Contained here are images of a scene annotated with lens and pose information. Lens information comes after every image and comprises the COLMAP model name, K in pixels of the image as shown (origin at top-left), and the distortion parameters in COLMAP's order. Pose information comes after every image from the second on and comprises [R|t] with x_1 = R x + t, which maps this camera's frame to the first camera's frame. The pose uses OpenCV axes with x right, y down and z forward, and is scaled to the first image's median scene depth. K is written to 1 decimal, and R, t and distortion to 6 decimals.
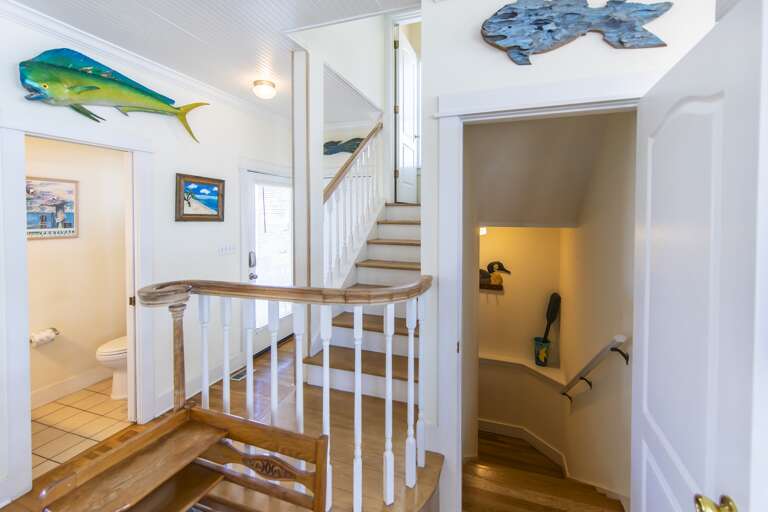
lens RADIAL K [[337.7, 0, 401.7], [0, 337.7, 221.3], [0, 0, 1]] dist [0.001518, -0.000859]
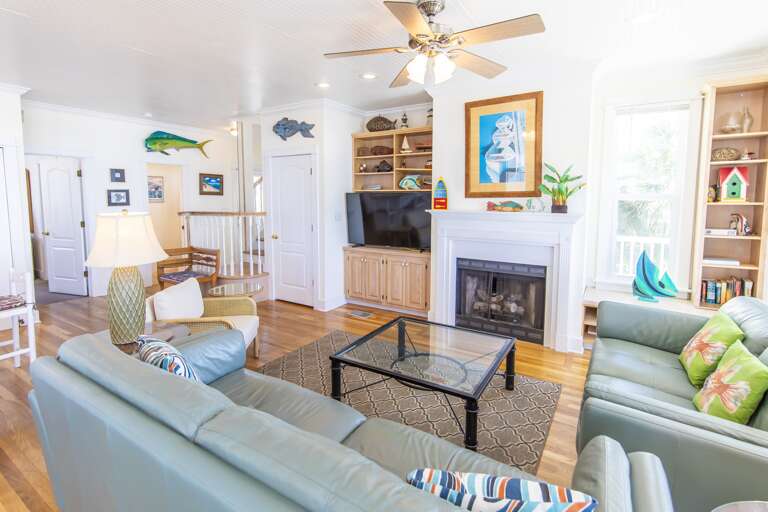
lens RADIAL K [[374.5, 0, 382.1], [0, 374.5, 223.0], [0, 0, 1]] dist [0.003692, -0.000319]
pose [[0.971020, 0.017211, -0.238379, 1.119008], [-0.003857, 0.998402, 0.056372, 0.042647], [0.238968, -0.053819, 0.969535, -1.150726]]
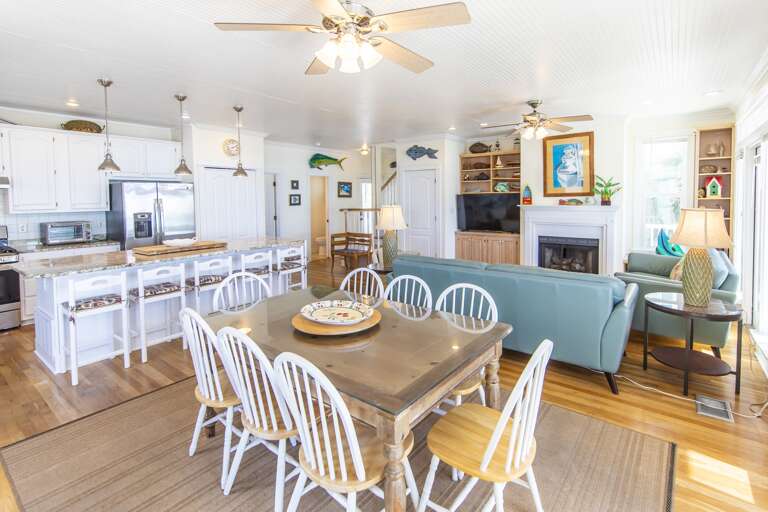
lens RADIAL K [[374.5, 0, 398.1], [0, 374.5, 208.0], [0, 0, 1]] dist [0.003692, -0.000319]
pose [[0.947136, -0.001999, -0.320827, 0.972483], [0.006962, 0.999873, 0.014324, 0.053621], [0.320758, -0.015801, 0.947029, -2.118738]]
